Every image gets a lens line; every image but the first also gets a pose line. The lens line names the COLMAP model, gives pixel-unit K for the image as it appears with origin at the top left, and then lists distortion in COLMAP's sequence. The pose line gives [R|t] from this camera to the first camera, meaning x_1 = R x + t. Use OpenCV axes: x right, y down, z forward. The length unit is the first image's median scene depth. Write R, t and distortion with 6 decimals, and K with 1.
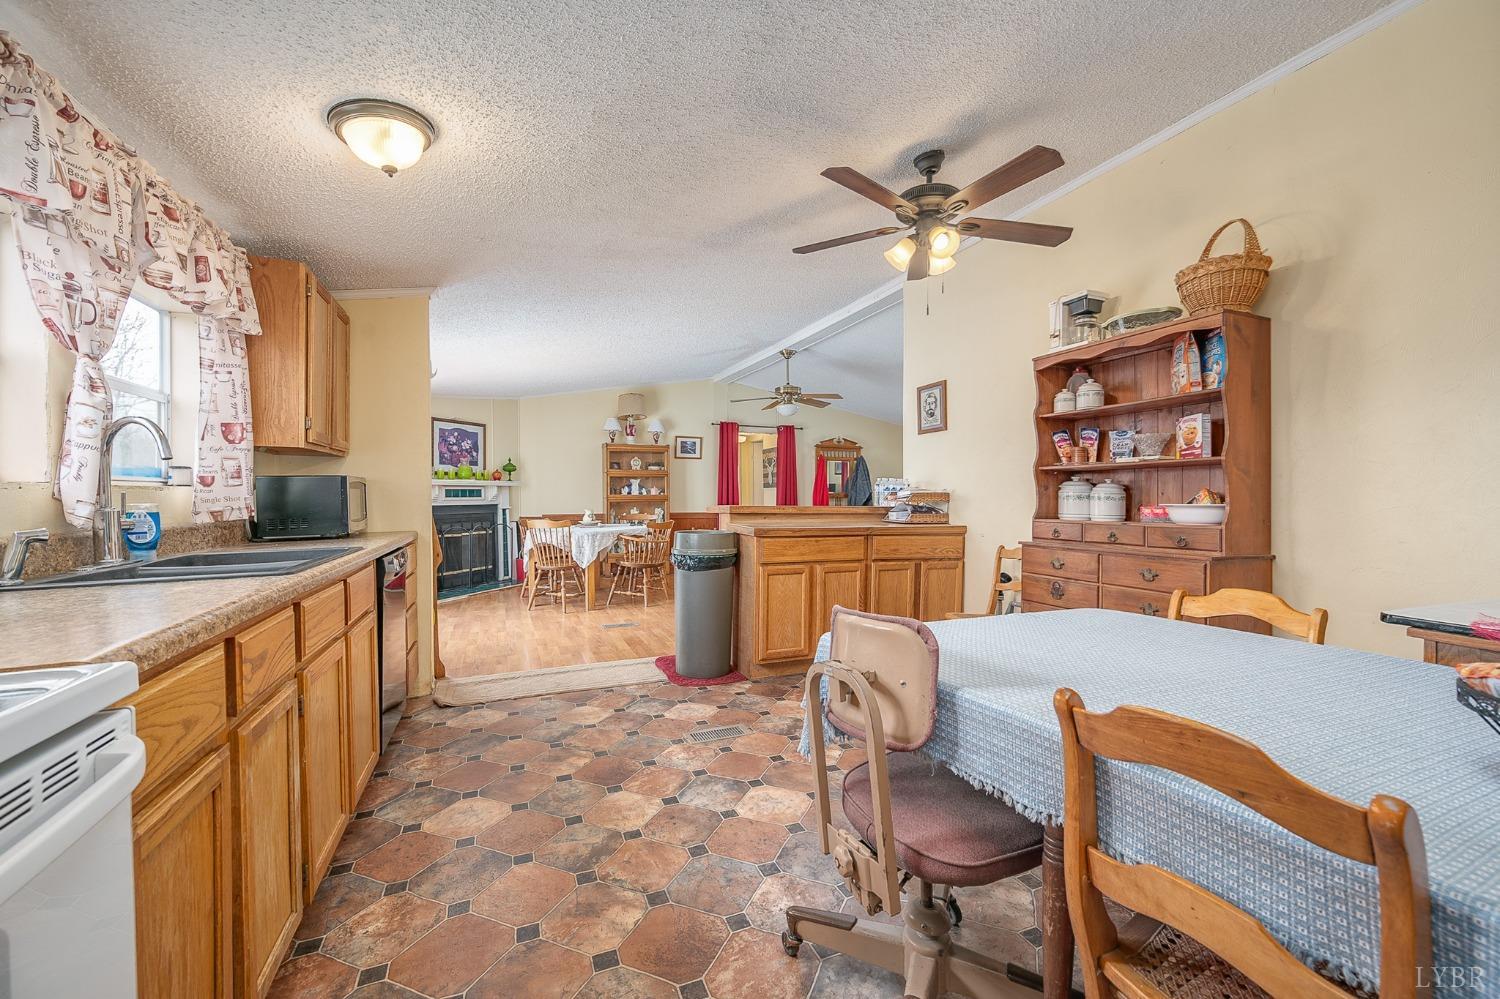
lens RADIAL K [[606.1, 0, 749.3], [0, 606.1, 504.0], [0, 0, 1]] dist [0.001650, 0.000194]
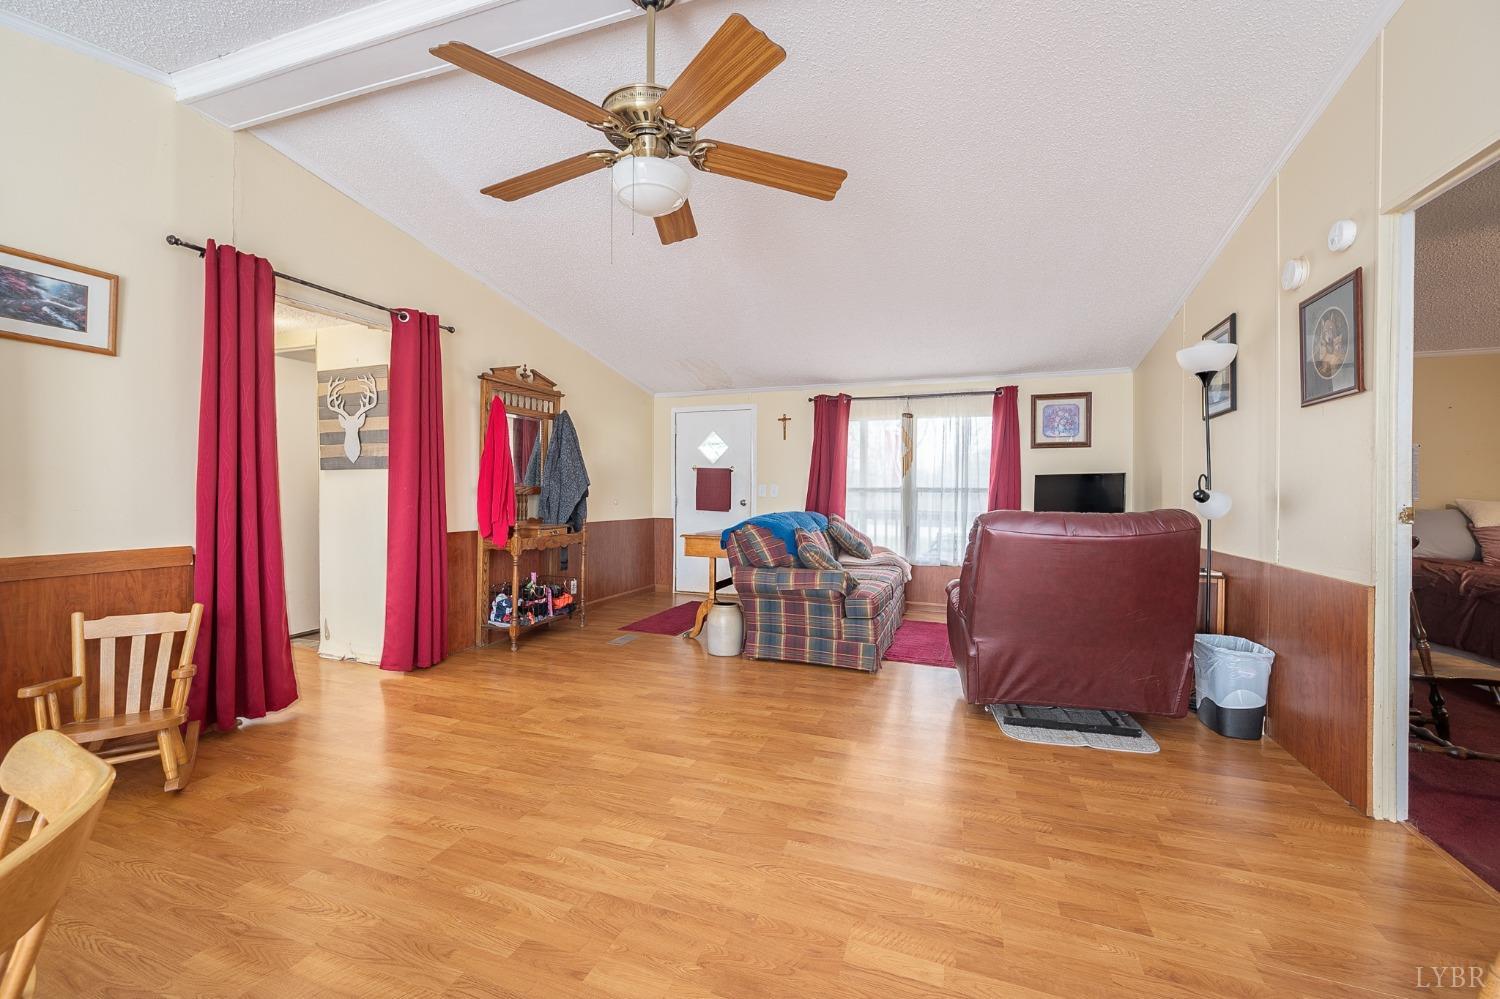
lens RADIAL K [[606.1, 0, 750.1], [0, 606.1, 488.6], [0, 0, 1]] dist [0.001650, 0.000194]
pose [[0.671511, 0.004312, 0.740982, -0.082796], [0.006355, 0.999913, -0.011578, -0.008736], [-0.740967, 0.012484, 0.671425, 0.554730]]
